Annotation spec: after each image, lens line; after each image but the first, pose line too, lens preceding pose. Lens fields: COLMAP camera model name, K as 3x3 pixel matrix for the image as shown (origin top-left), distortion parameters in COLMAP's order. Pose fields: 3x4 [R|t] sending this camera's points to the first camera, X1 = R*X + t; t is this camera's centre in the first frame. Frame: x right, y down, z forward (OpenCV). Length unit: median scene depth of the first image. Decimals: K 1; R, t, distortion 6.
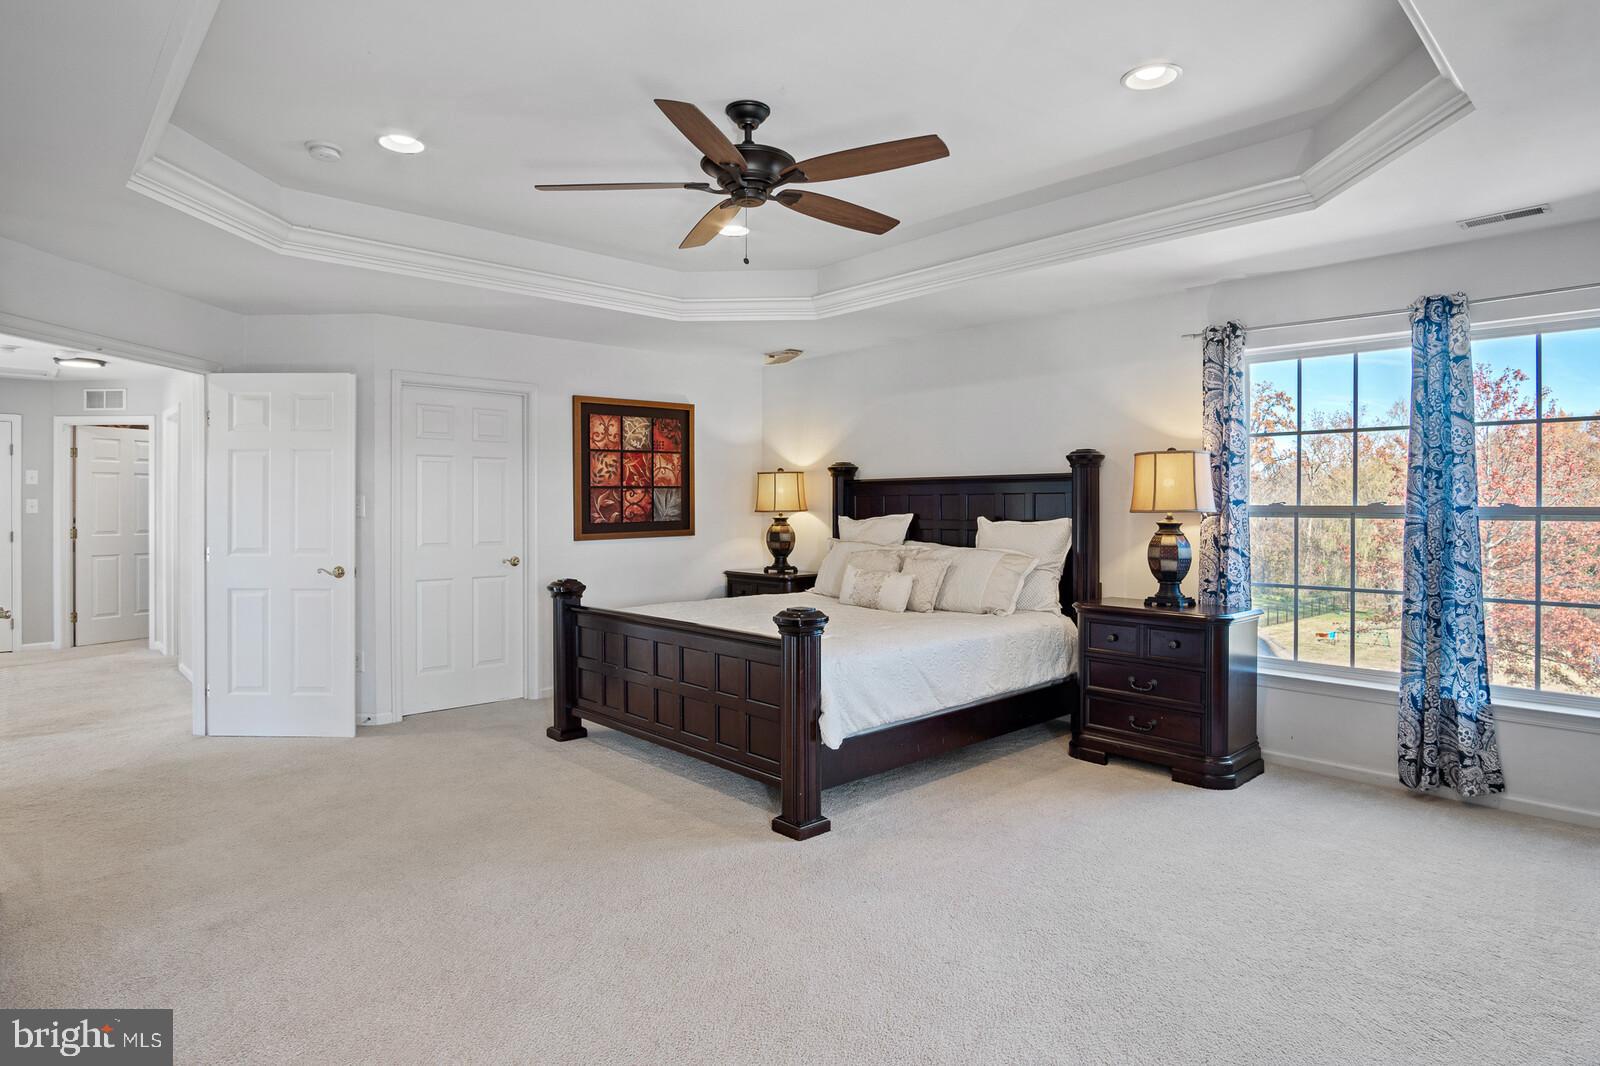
lens RADIAL K [[924.1, 0, 799.2], [0, 924.1, 499.0], [0, 0, 1]] dist [0.004325, 0.000506]
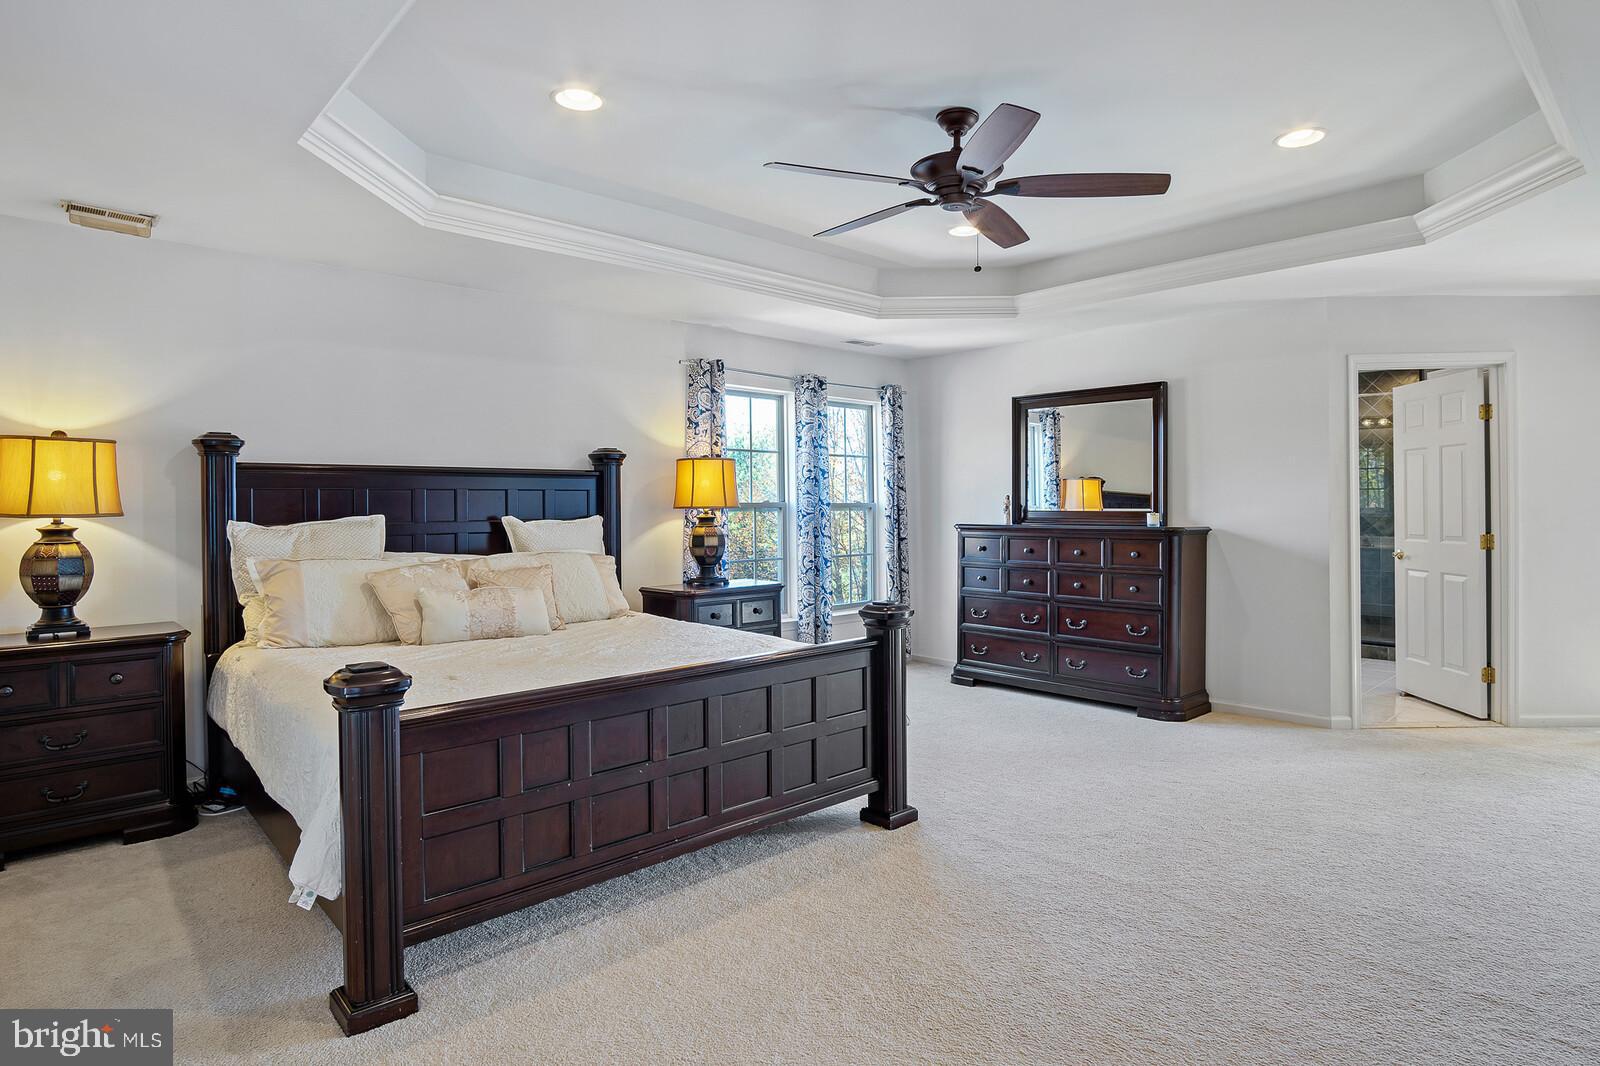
lens RADIAL K [[880.5, 0, 811.7], [0, 880.5, 525.1], [0, 0, 1]] dist [-0.037843, 0.011743]
pose [[-0.026859, -0.025010, 0.999326, -0.759003], [-0.002924, 0.999685, 0.024940, 0.007321], [-0.999635, -0.002252, -0.026924, 0.887374]]
